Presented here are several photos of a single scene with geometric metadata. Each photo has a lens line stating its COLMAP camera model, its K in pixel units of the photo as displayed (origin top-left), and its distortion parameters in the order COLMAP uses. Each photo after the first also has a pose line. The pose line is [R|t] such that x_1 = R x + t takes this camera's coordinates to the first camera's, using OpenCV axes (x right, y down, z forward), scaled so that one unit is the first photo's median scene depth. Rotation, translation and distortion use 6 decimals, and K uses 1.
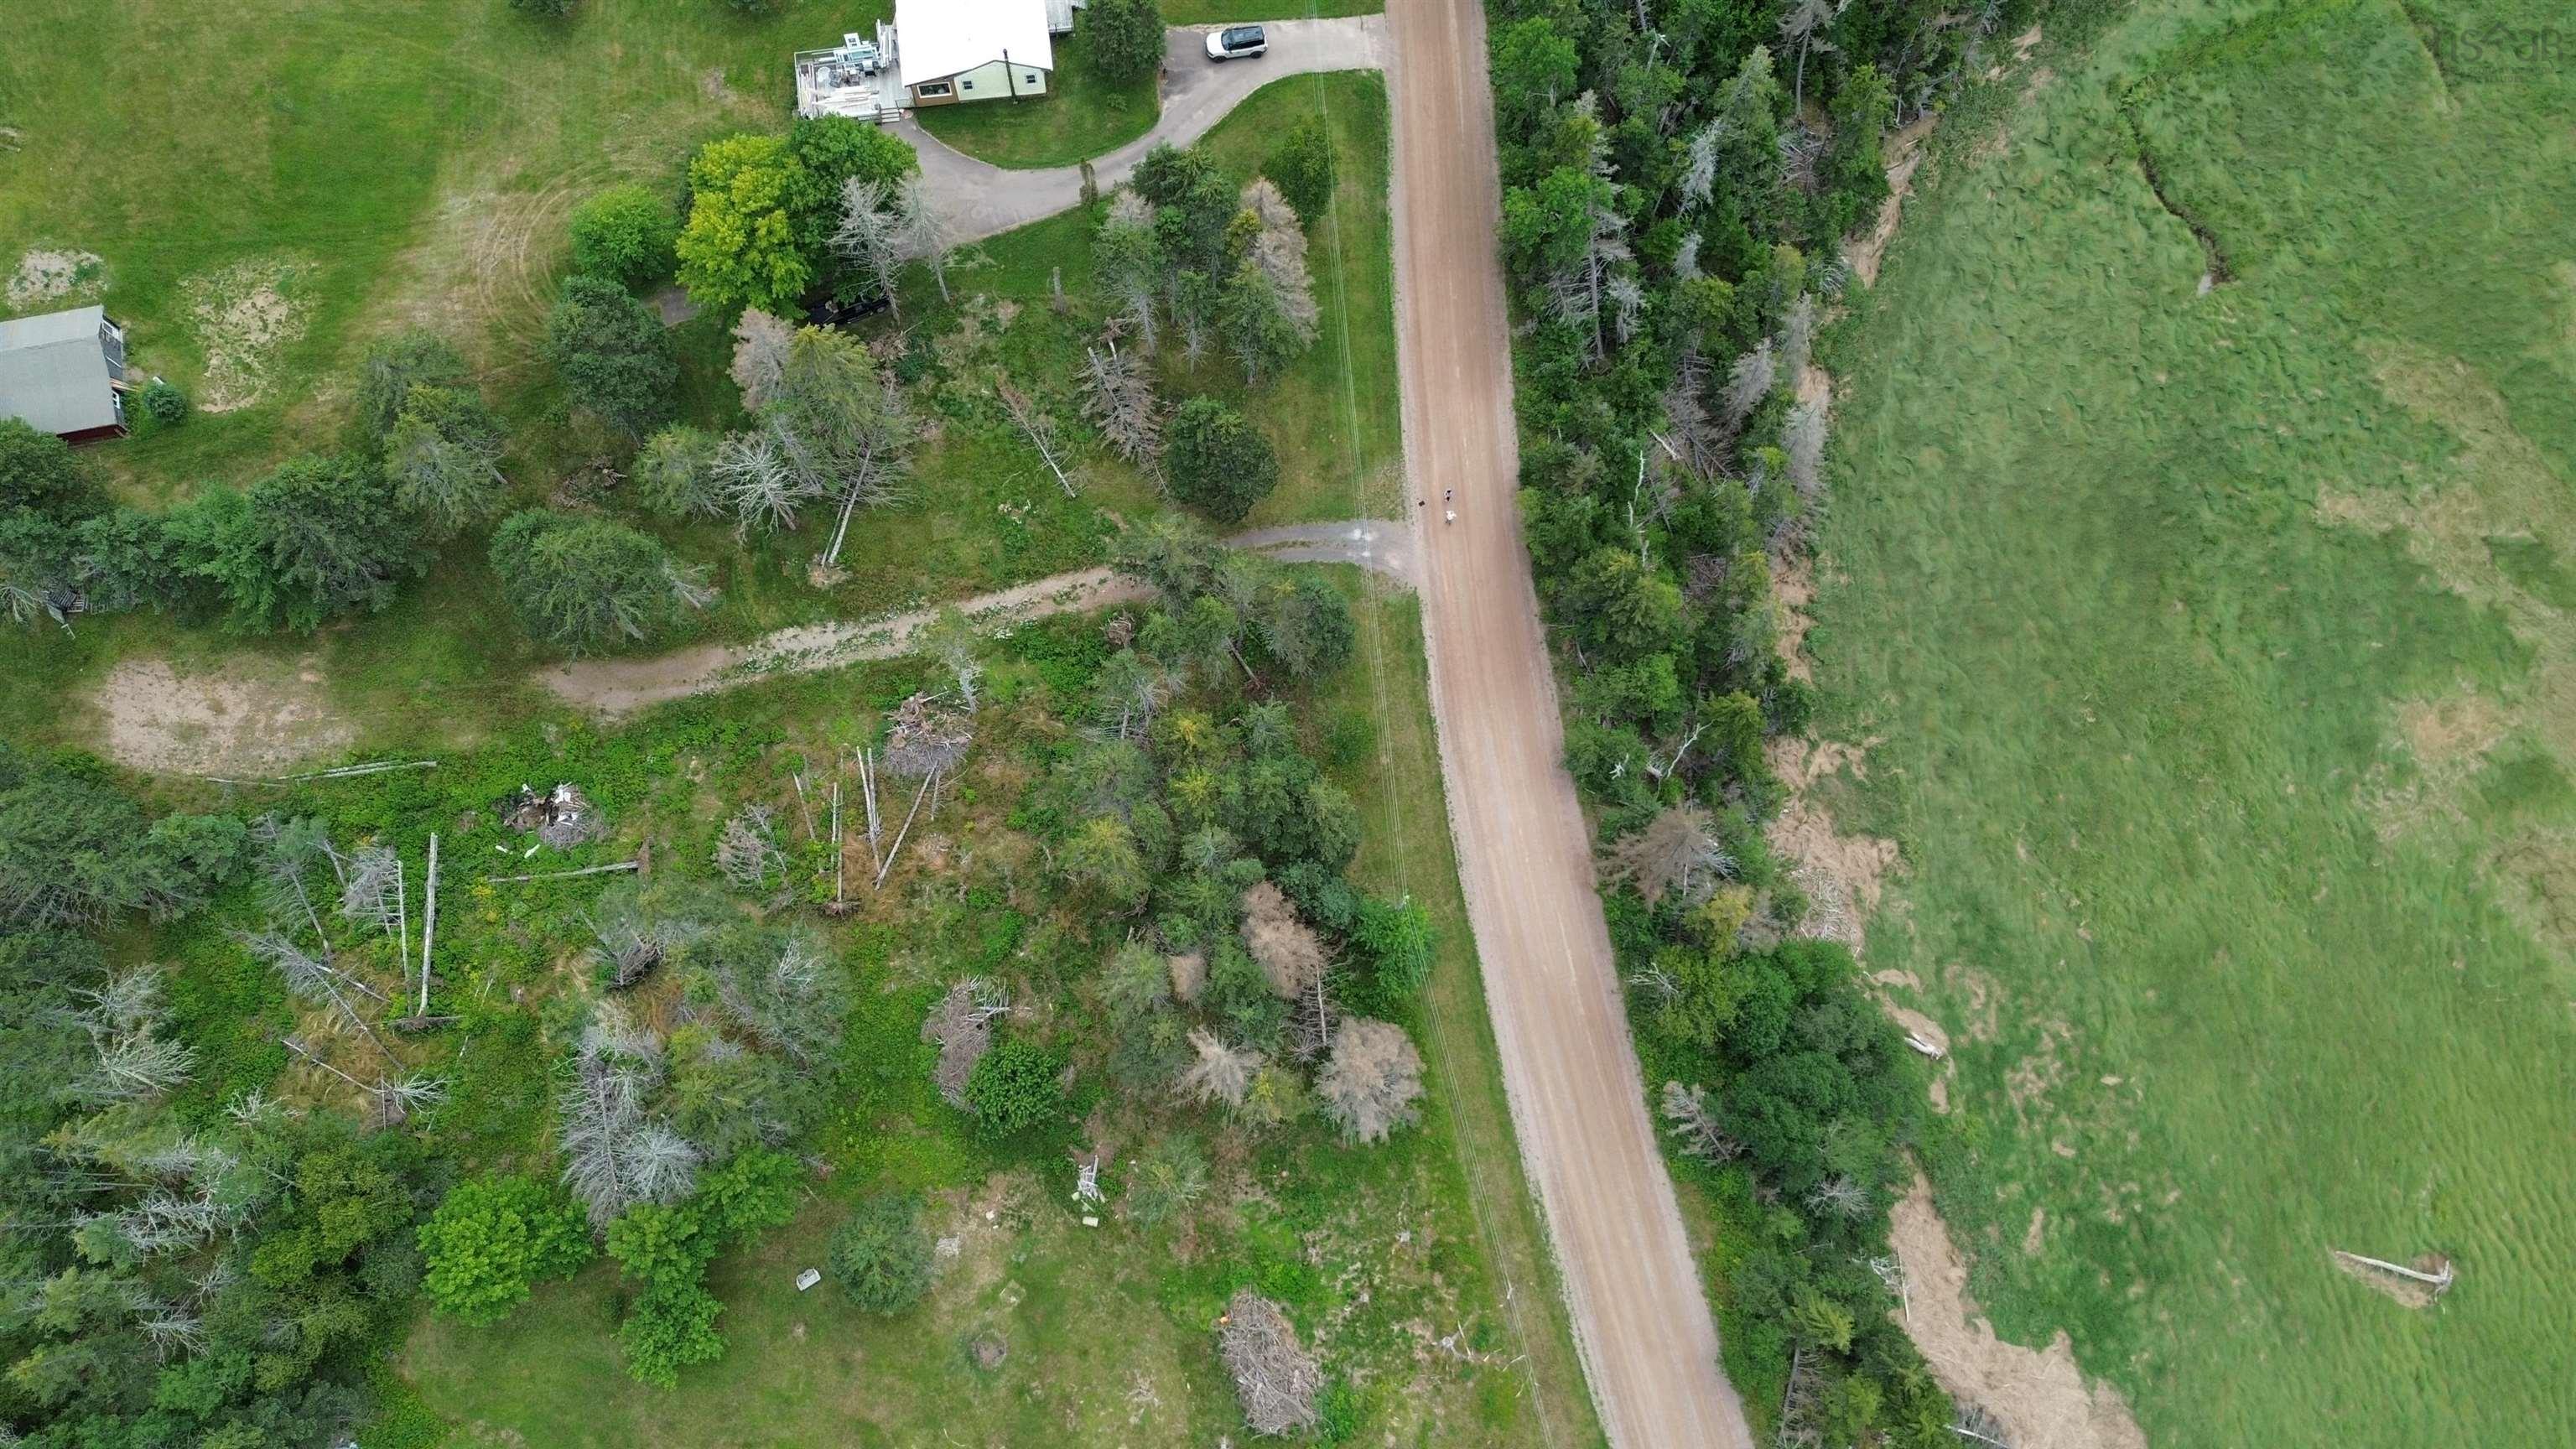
lens RADIAL K [[1827.9, 0, 1290.0], [0, 1827.9, 717.4], [0, 0, 1]] dist [0.072959, -0.065913]
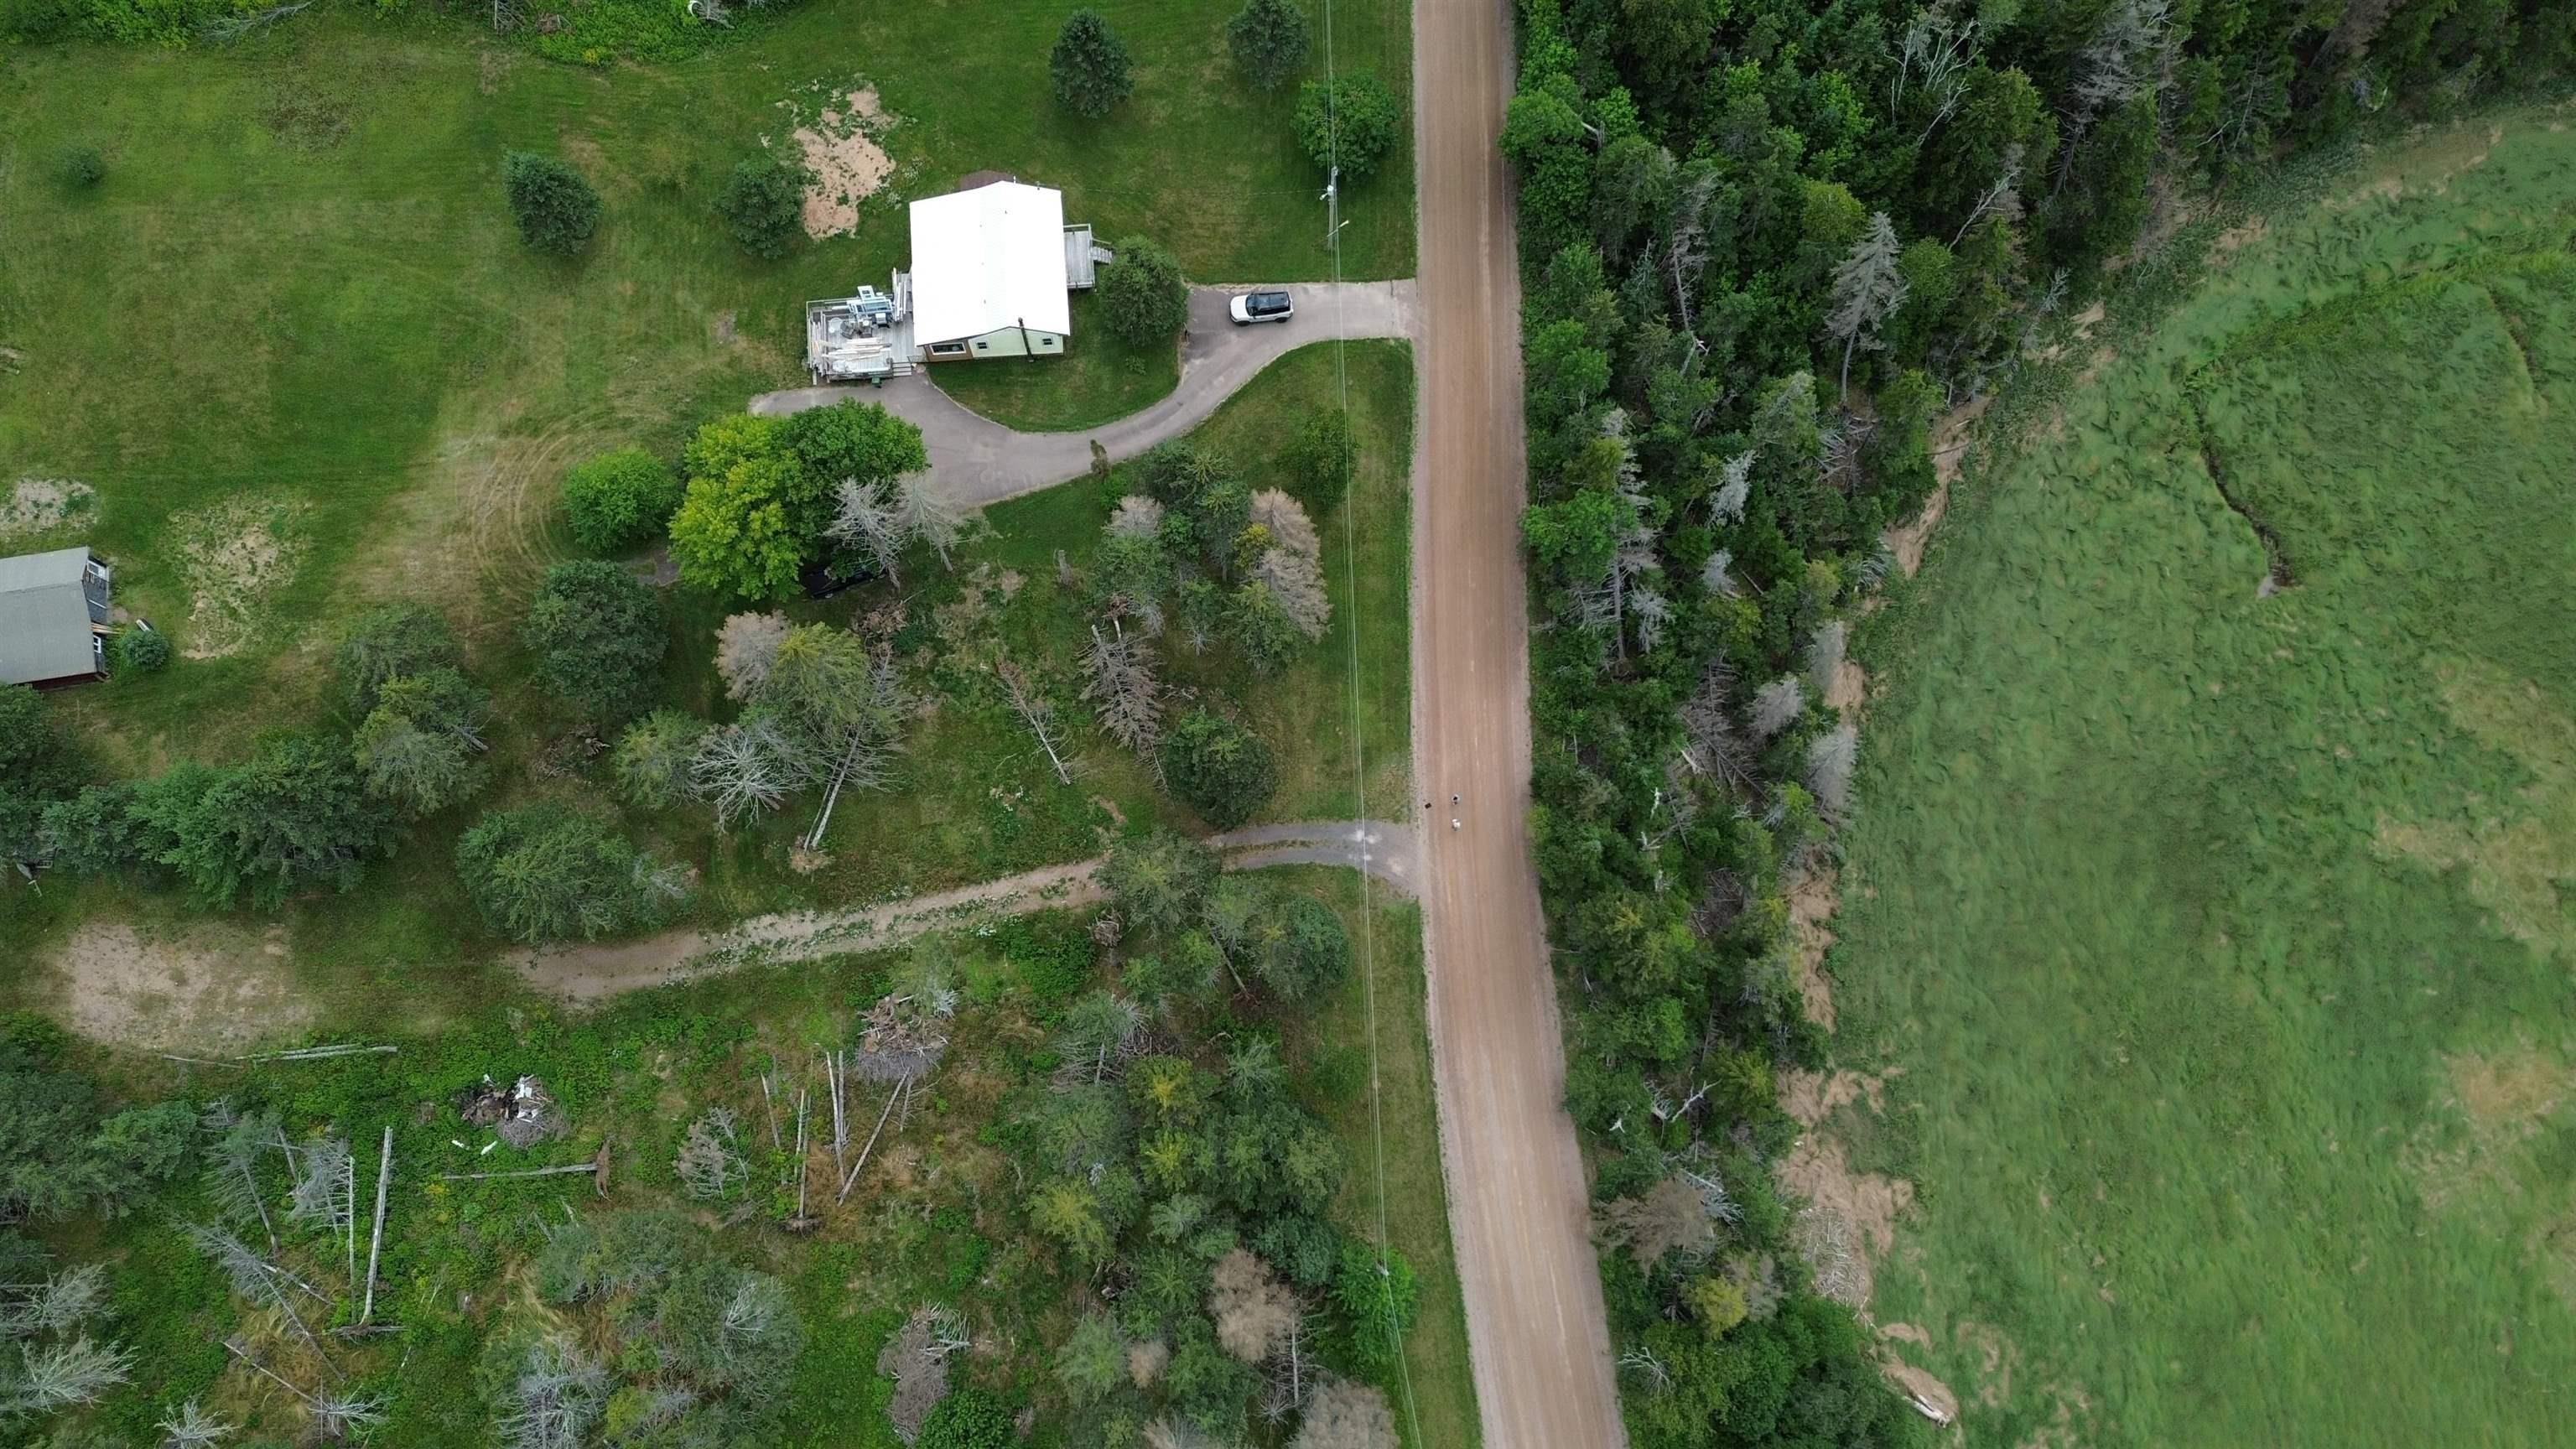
lens RADIAL K [[1827.9, 0, 1290.0], [0, 1827.9, 717.4], [0, 0, 1]] dist [0.072959, -0.065913]
pose [[0.998634, 0.045727, -0.025273, 0.021154], [-0.045682, 0.998953, 0.002381, -0.159847], [0.025355, -0.001224, 0.999678, 0.037387]]
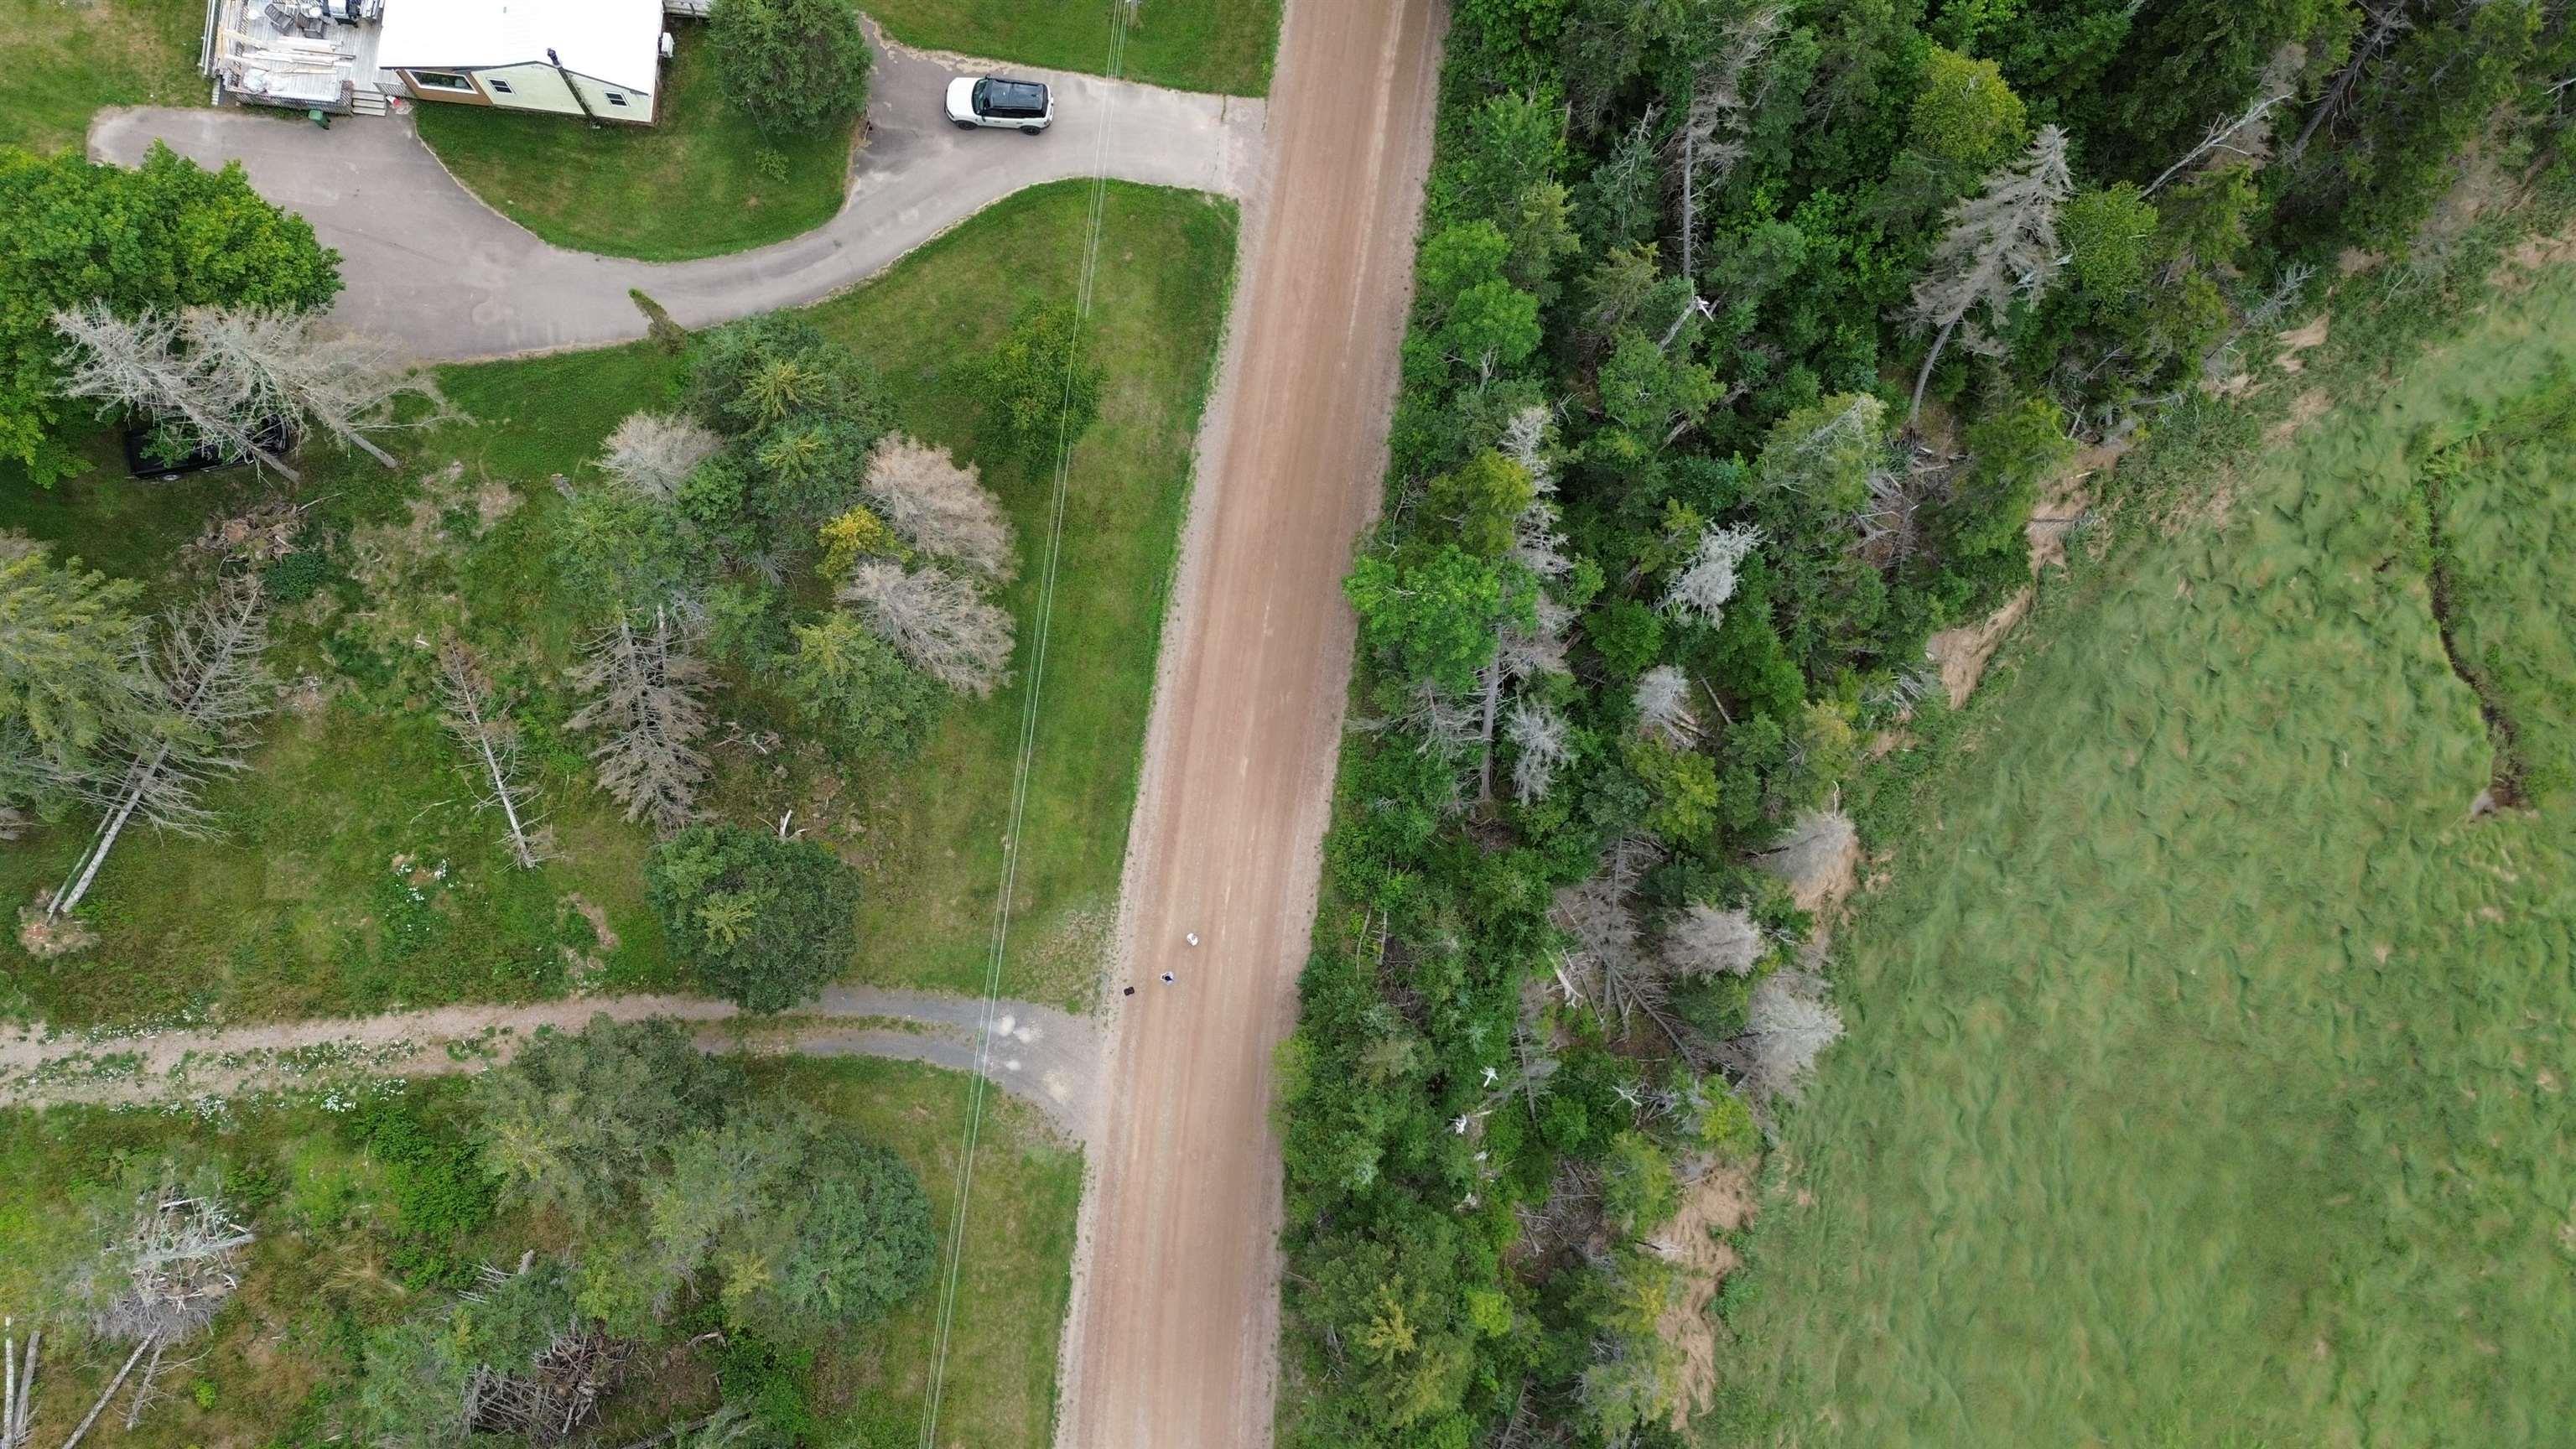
lens RADIAL K [[1827.9, 0, 1290.0], [0, 1827.9, 717.4], [0, 0, 1]] dist [0.072959, -0.065913]
pose [[0.978864, 0.202968, 0.025098, 0.088497], [-0.204501, 0.972812, 0.108703, -0.271347], [-0.002352, -0.111538, 0.993757, 0.421530]]
